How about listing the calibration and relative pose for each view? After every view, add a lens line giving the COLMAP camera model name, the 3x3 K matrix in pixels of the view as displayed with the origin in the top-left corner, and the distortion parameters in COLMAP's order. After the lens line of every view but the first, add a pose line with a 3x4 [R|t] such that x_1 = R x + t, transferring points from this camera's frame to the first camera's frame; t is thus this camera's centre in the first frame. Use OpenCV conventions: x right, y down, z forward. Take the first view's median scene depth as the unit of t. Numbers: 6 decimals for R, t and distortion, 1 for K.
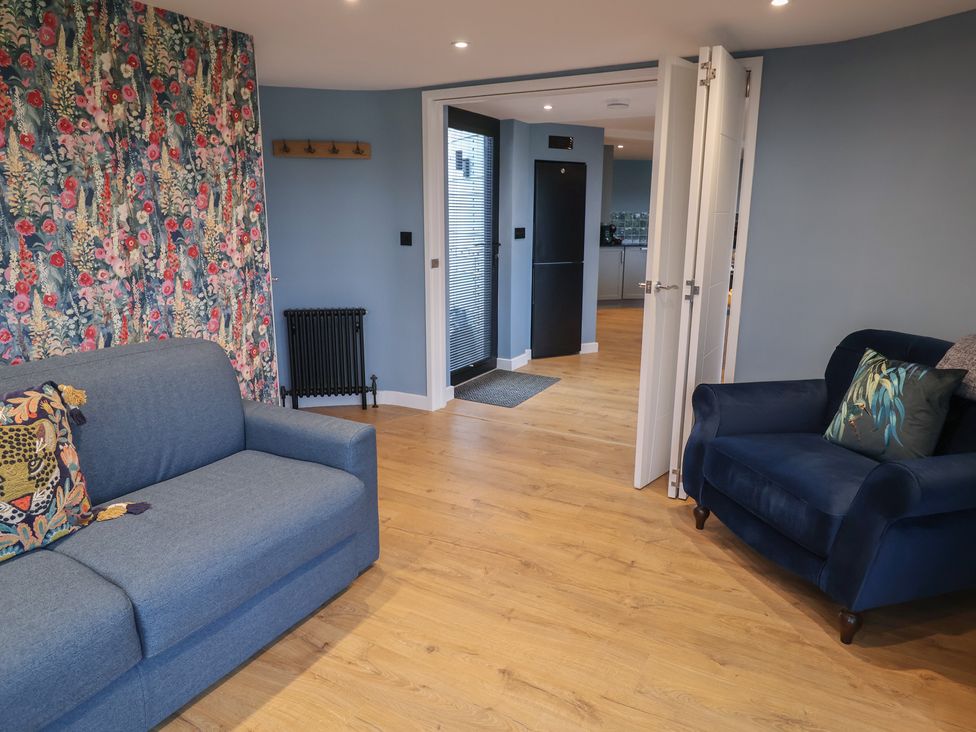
lens RADIAL K [[700.0, 0, 493.3], [0, 700.0, 358.0], [0, 0, 1]] dist [0.006869, -0.011407]
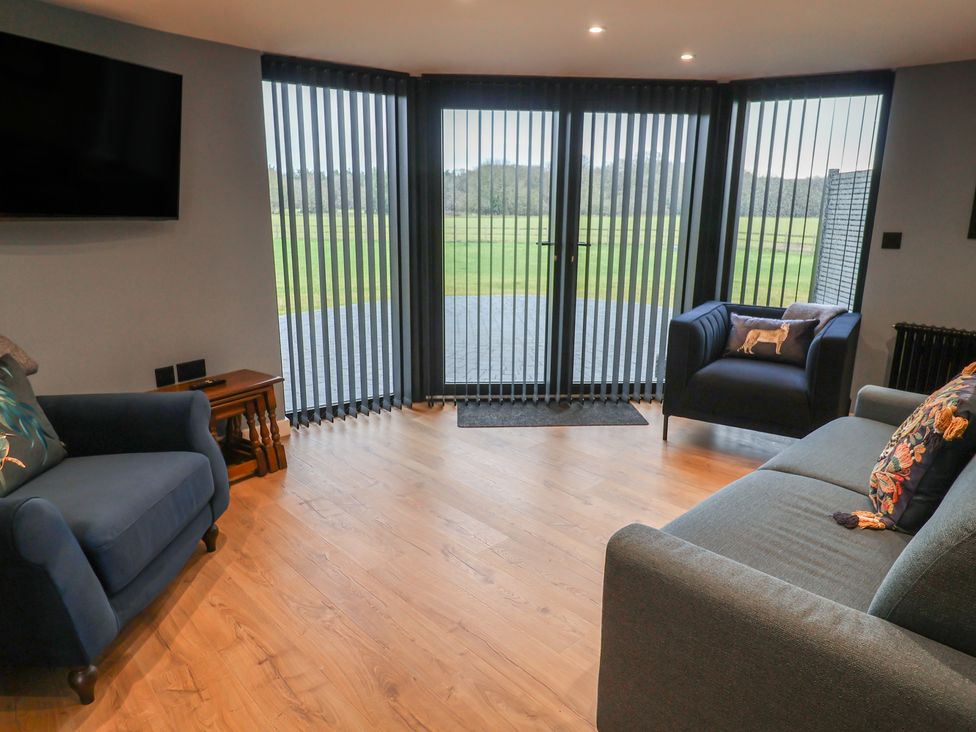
lens RADIAL K [[700.0, 0, 493.3], [0, 700.0, 358.0], [0, 0, 1]] dist [0.006869, -0.011407]
pose [[-0.960657, -0.078557, 0.266398, -0.233493], [0.038273, 0.912572, 0.407121, -0.330361], [-0.275089, 0.401299, -0.873662, 1.565874]]
